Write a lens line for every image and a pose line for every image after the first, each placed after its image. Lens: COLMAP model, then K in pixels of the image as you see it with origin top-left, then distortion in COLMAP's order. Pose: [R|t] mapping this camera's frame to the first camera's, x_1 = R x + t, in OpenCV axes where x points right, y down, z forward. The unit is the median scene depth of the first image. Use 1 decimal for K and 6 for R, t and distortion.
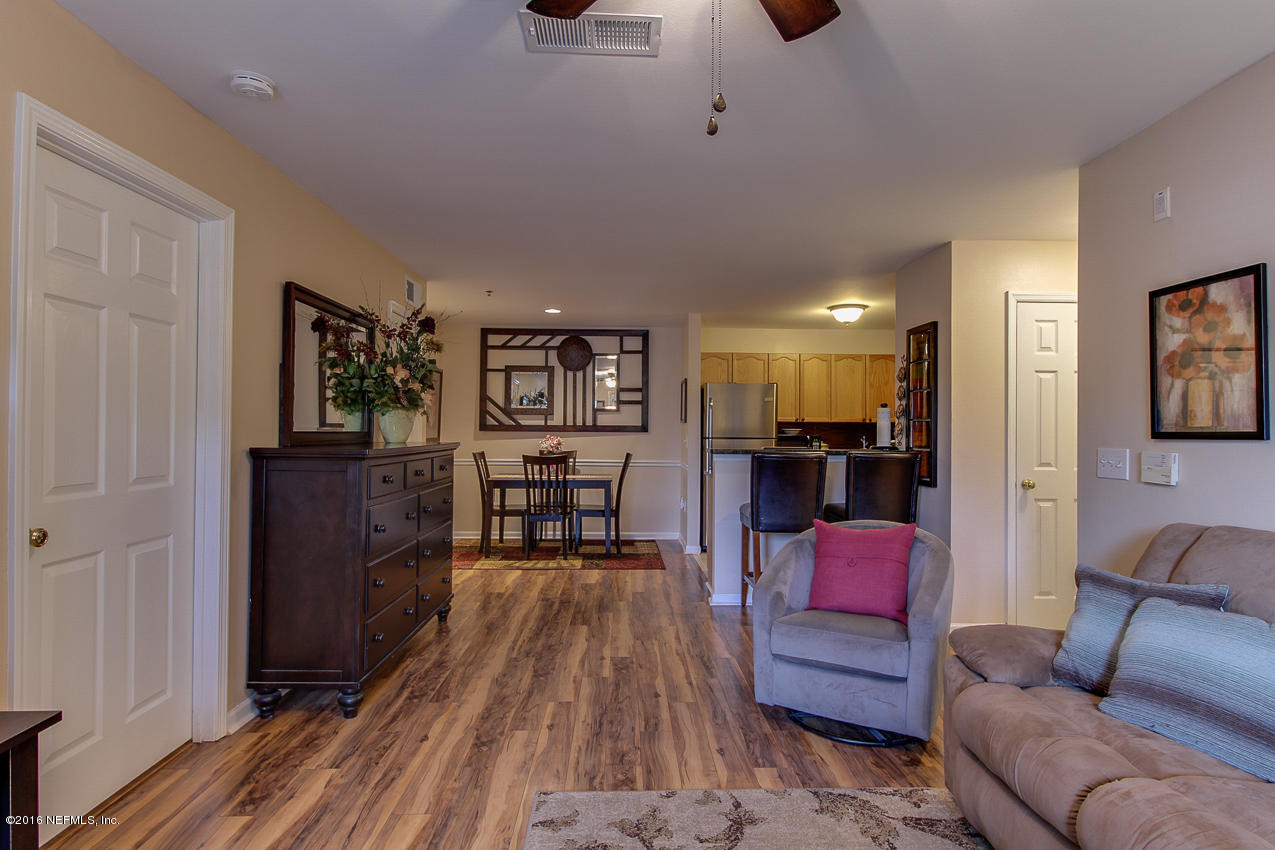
lens RADIAL K [[685.4, 0, 638.3], [0, 685.4, 422.9], [0, 0, 1]] dist [0.012652, -0.013493]
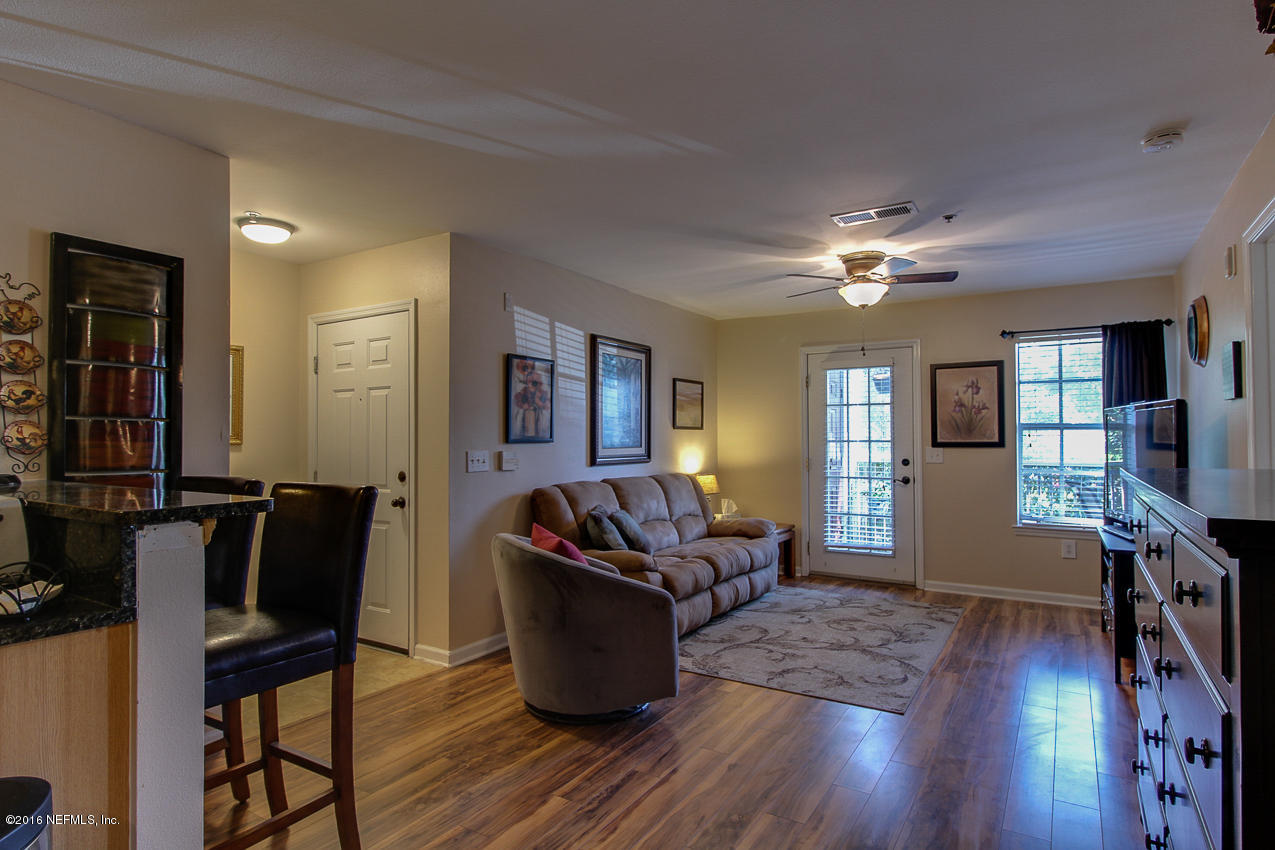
lens RADIAL K [[685.4, 0, 641.5], [0, 685.4, 423.8], [0, 0, 1]] dist [0.012652, -0.013493]
pose [[-0.837143, 0.005769, 0.546954, -0.152747], [-0.010370, 0.999597, -0.026414, 0.006306], [-0.546886, -0.027784, -0.836746, 0.809479]]
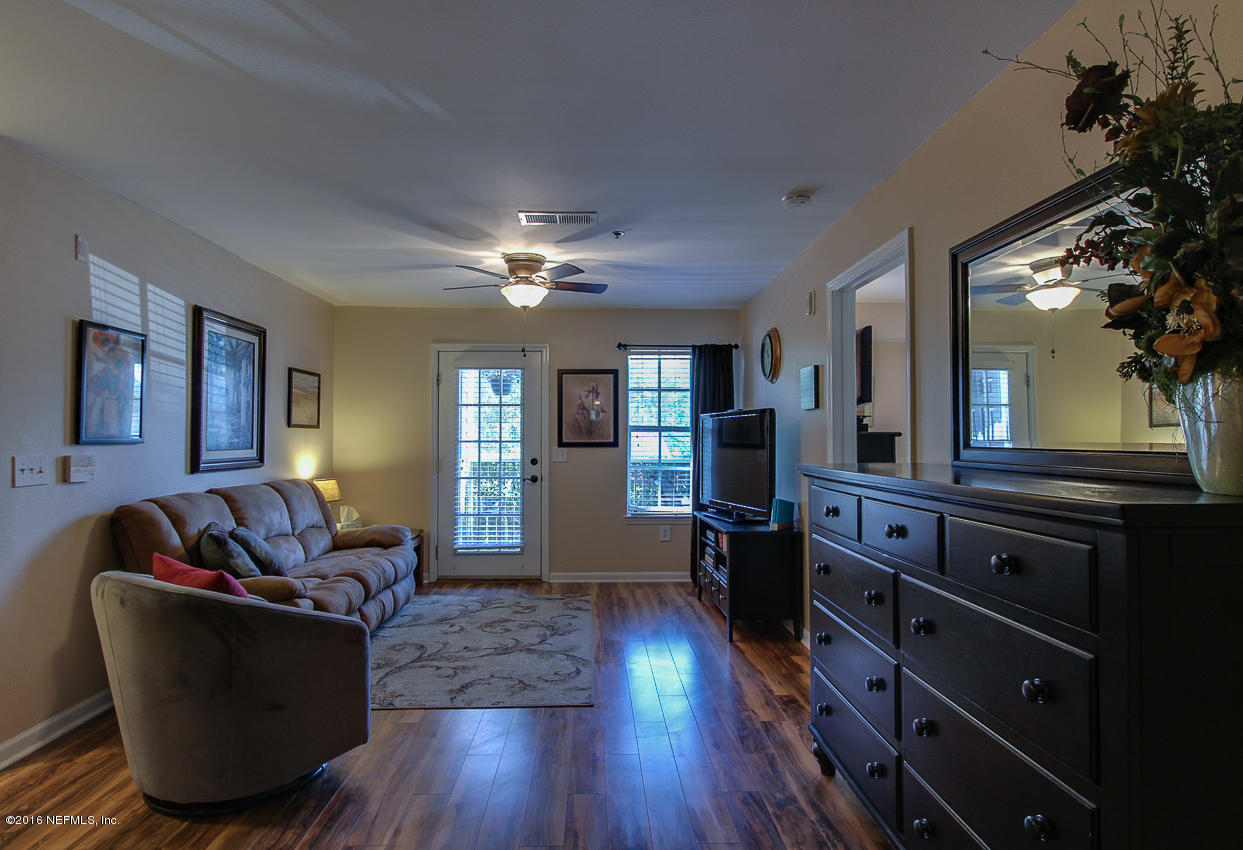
lens RADIAL K [[685.1, 0, 614.6], [0, 685.1, 424.2], [0, 0, 1]] dist [0.006433, -0.008861]
pose [[-0.999928, -0.008745, -0.008260, -0.058672], [-0.008481, 0.999470, -0.031436, 0.006639], [0.008531, -0.031364, -0.999472, 0.803891]]
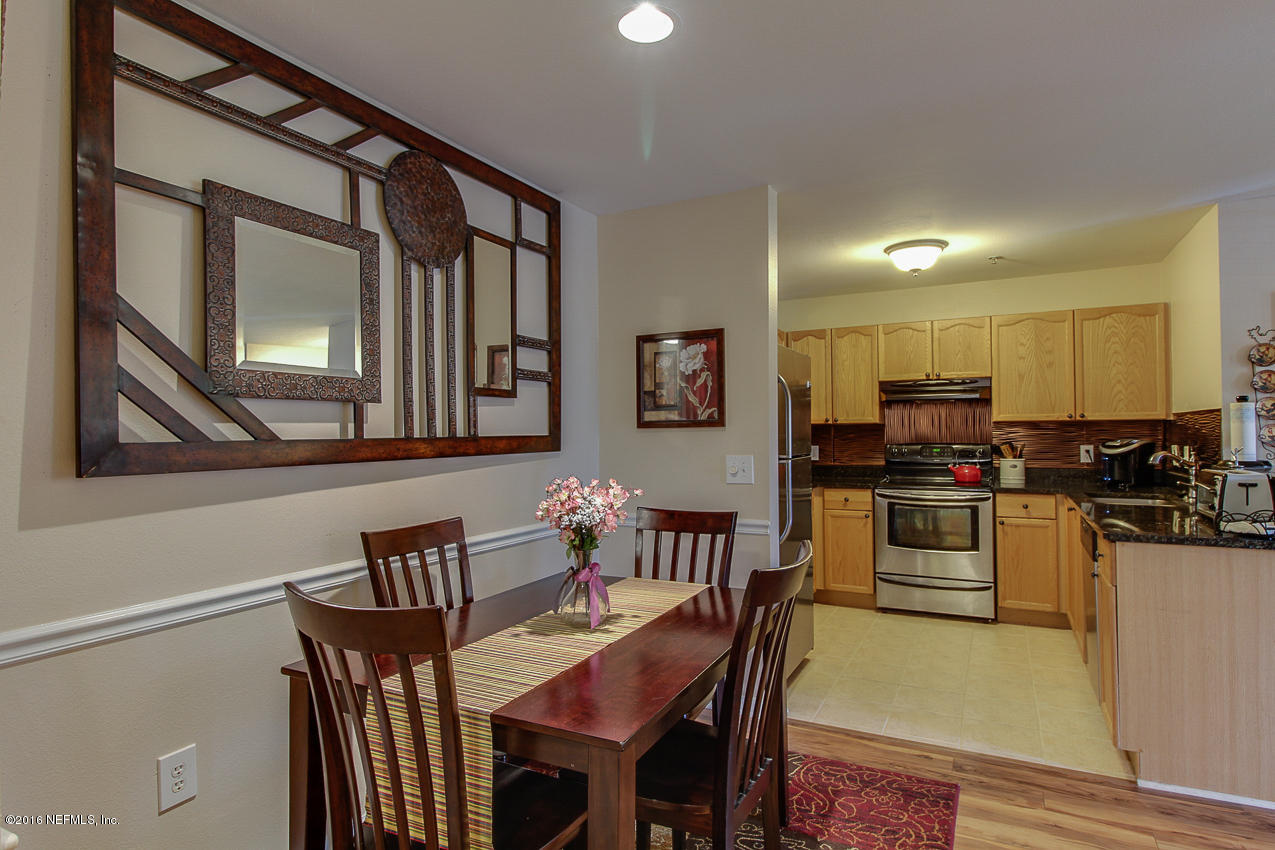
lens RADIAL K [[685.4, 0, 642.6], [0, 685.4, 422.1], [0, 0, 1]] dist [0.012652, -0.013493]
pose [[0.479194, 0.000366, 0.877709, -0.362549], [0.003619, 0.999991, -0.002393, -0.002710], [-0.877702, 0.004323, 0.479188, 0.854362]]
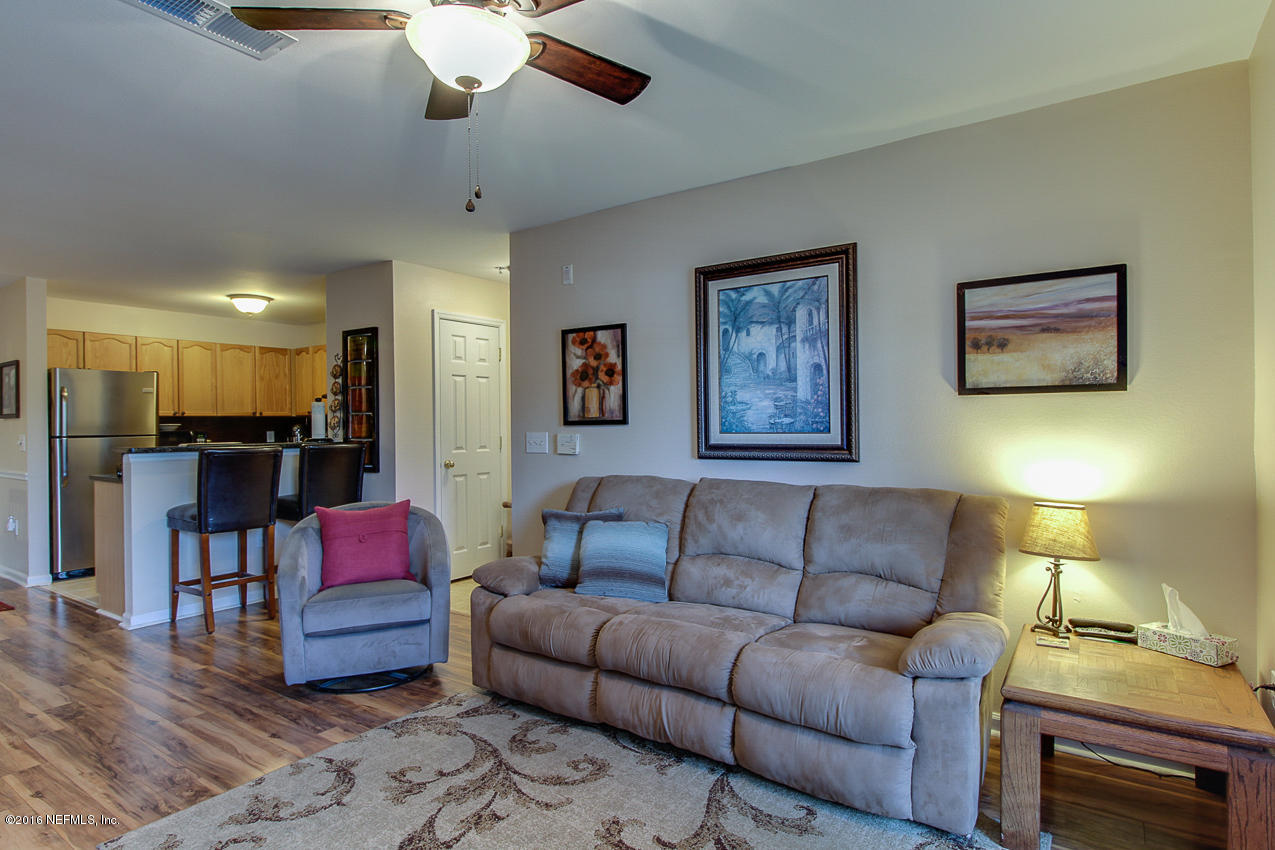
lens RADIAL K [[685.4, 0, 645.9], [0, 685.4, 422.1], [0, 0, 1]] dist [0.012652, -0.013493]
pose [[0.585938, -0.013230, 0.810248, -0.146195], [0.006455, 0.999911, 0.011658, -0.000263], [-0.810330, -0.001601, 0.585971, -0.020775]]
